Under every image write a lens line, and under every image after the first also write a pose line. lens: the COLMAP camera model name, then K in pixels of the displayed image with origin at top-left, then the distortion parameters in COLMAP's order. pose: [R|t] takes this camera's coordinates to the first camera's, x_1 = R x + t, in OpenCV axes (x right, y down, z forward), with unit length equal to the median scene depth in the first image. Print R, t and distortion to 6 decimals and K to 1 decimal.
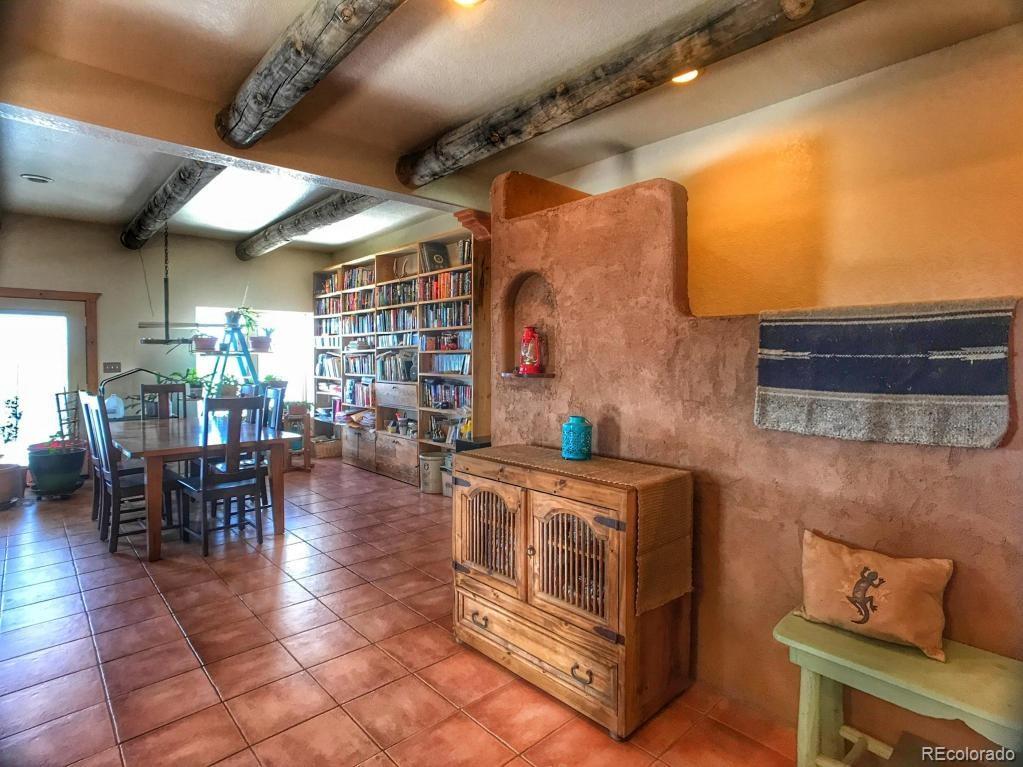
lens RADIAL K [[546.0, 0, 514.4], [0, 546.0, 369.3], [0, 0, 1]] dist [-0.053388, 0.042080]
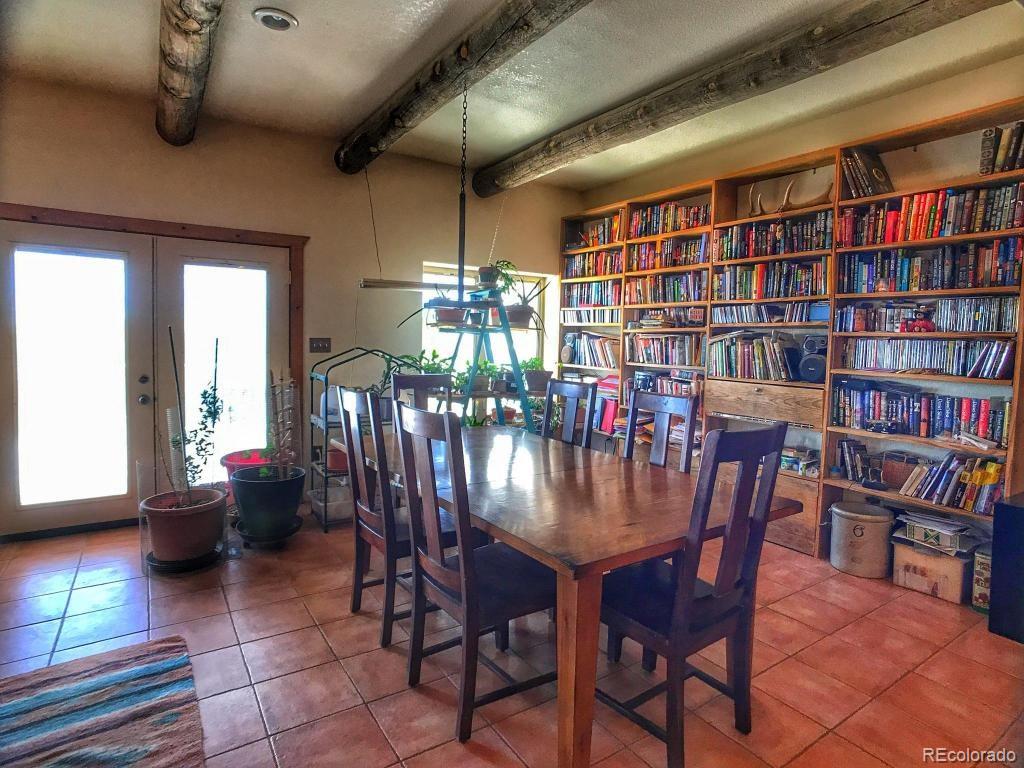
lens RADIAL K [[556.7, 0, 518.5], [0, 556.7, 369.2], [0, 0, 1]] dist [-0.038962, 0.026610]
pose [[0.989589, 0.032741, -0.140151, -0.403414], [-0.028587, 0.999093, 0.031548, -0.002433], [0.141056, -0.027213, 0.989627, 0.334941]]
